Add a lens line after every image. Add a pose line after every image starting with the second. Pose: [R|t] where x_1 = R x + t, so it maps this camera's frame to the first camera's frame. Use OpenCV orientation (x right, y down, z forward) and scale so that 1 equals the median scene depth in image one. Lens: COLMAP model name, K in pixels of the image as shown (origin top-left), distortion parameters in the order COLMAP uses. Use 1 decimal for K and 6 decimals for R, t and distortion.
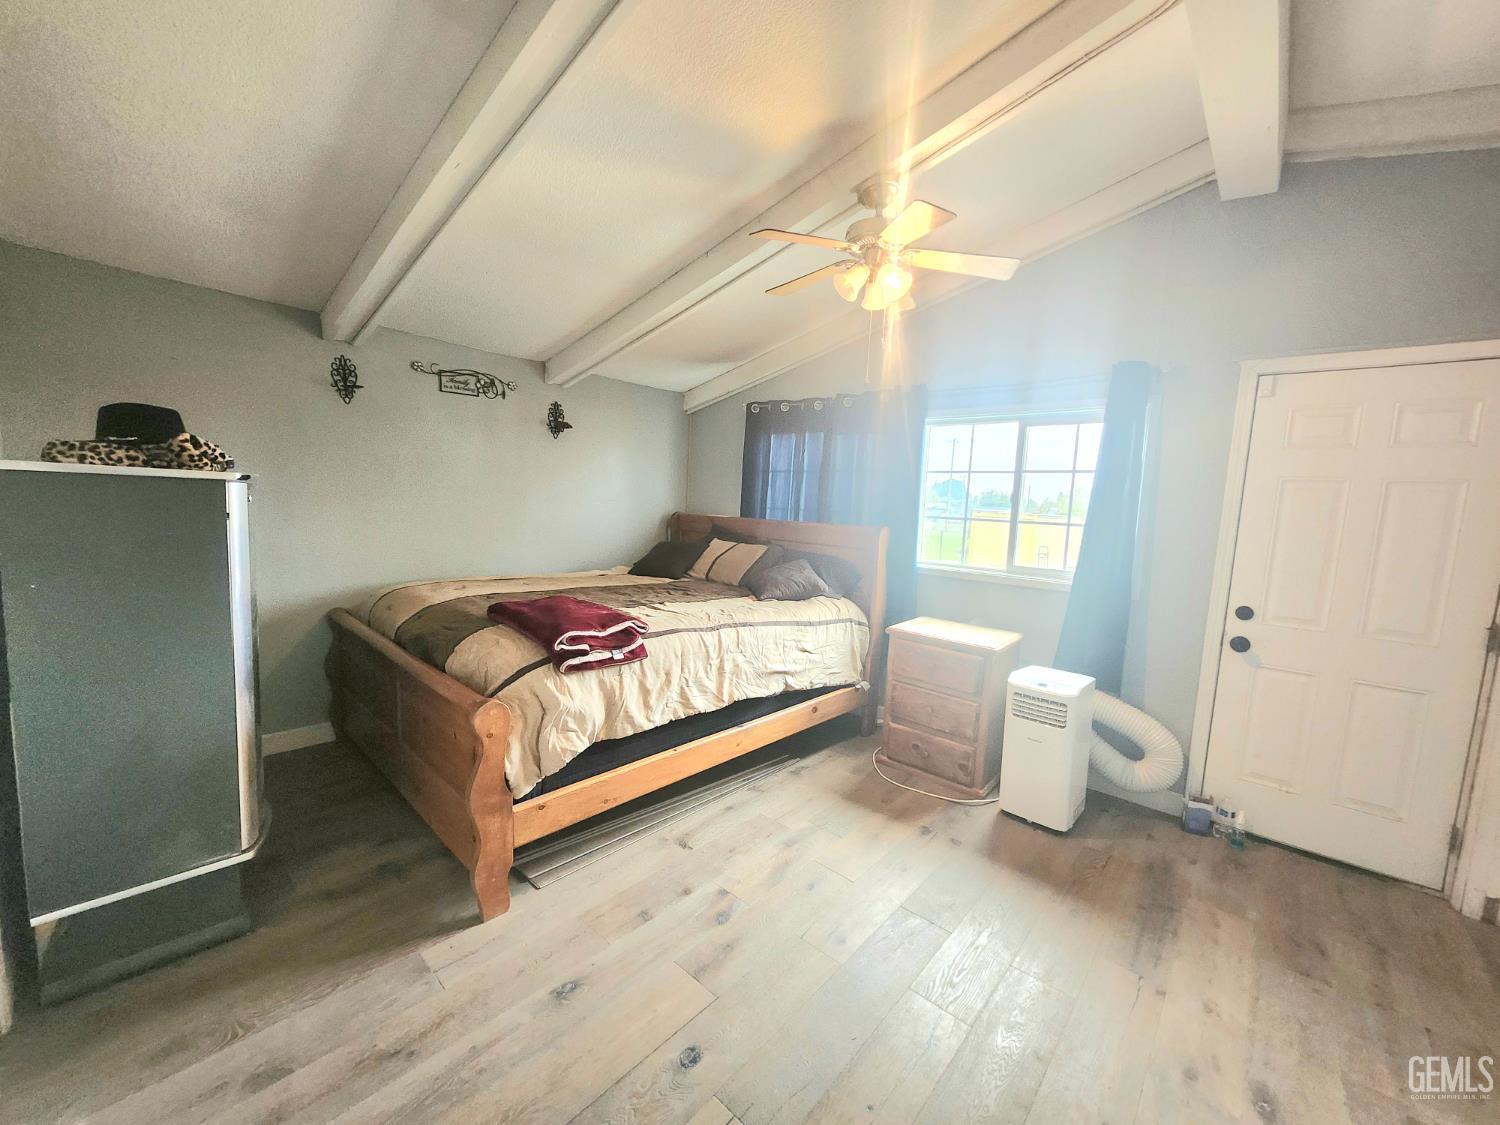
lens RADIAL K [[590.5, 0, 750.7], [0, 590.5, 567.0], [0, 0, 1]] dist [-0.002647, -0.000324]
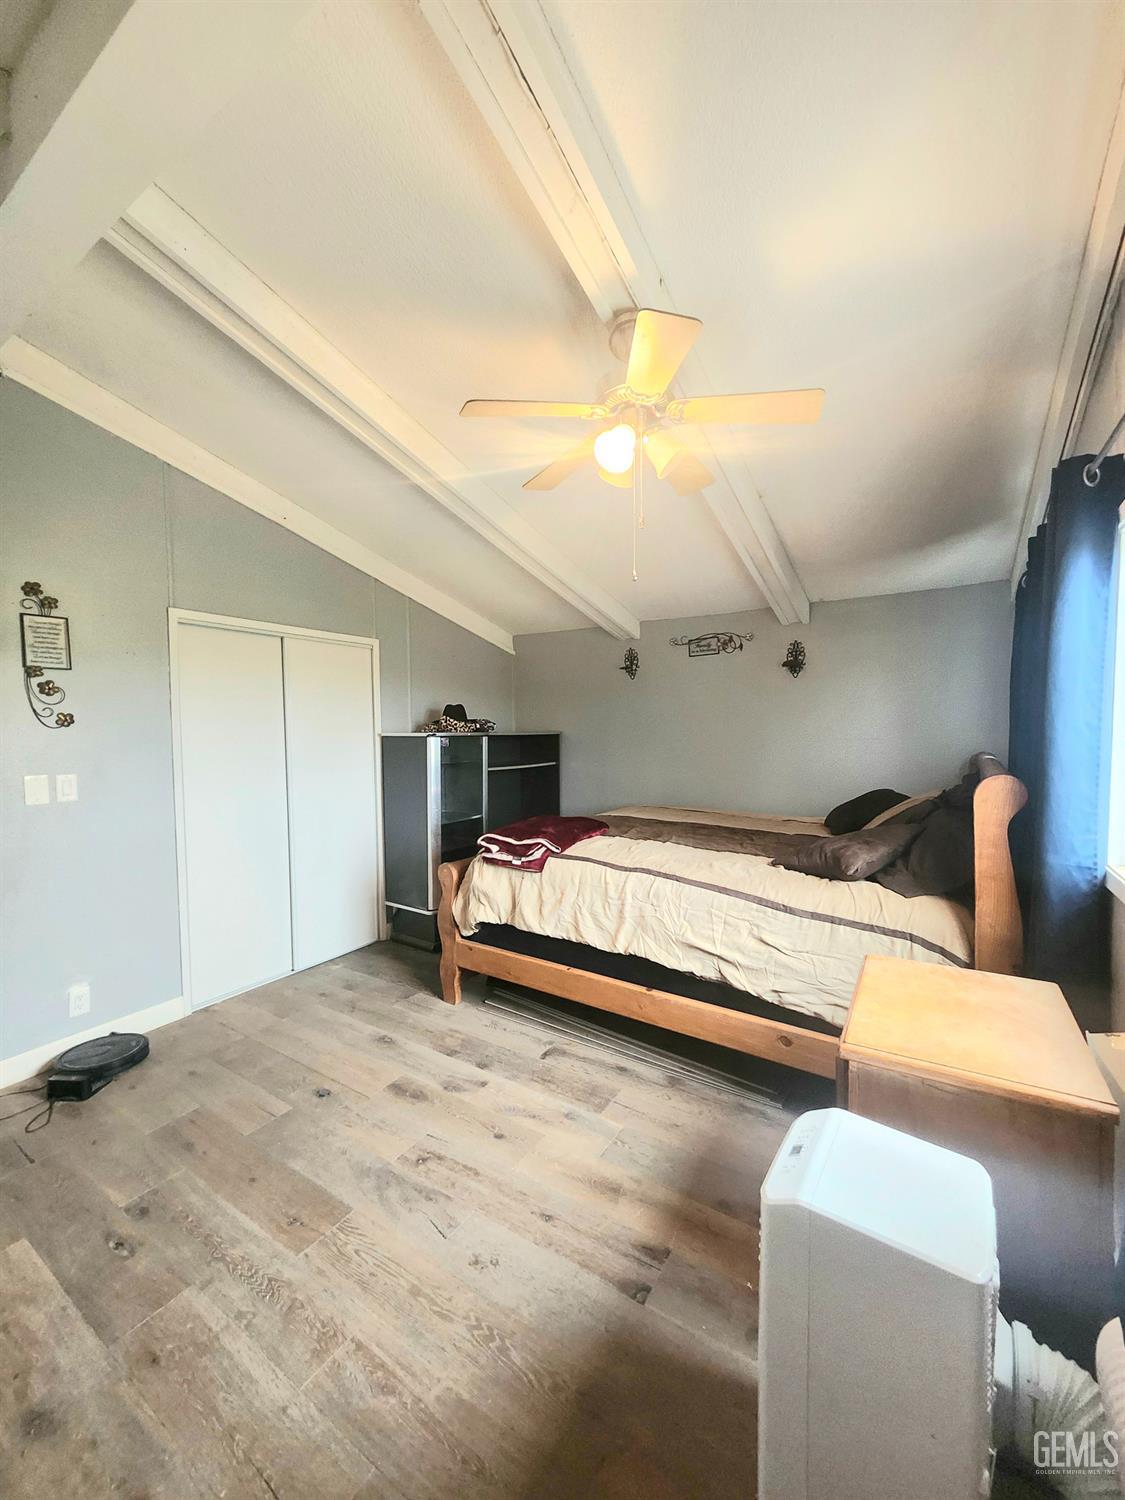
lens RADIAL K [[590.5, 0, 567.1], [0, 590.5, 755.7], [0, 0, 1]] dist [-0.002647, -0.000324]
pose [[0.149470, -0.003423, -0.988760, 0.900373], [-0.093544, 0.995460, -0.017587, -0.055485], [0.984331, 0.095121, 0.148471, 0.766641]]
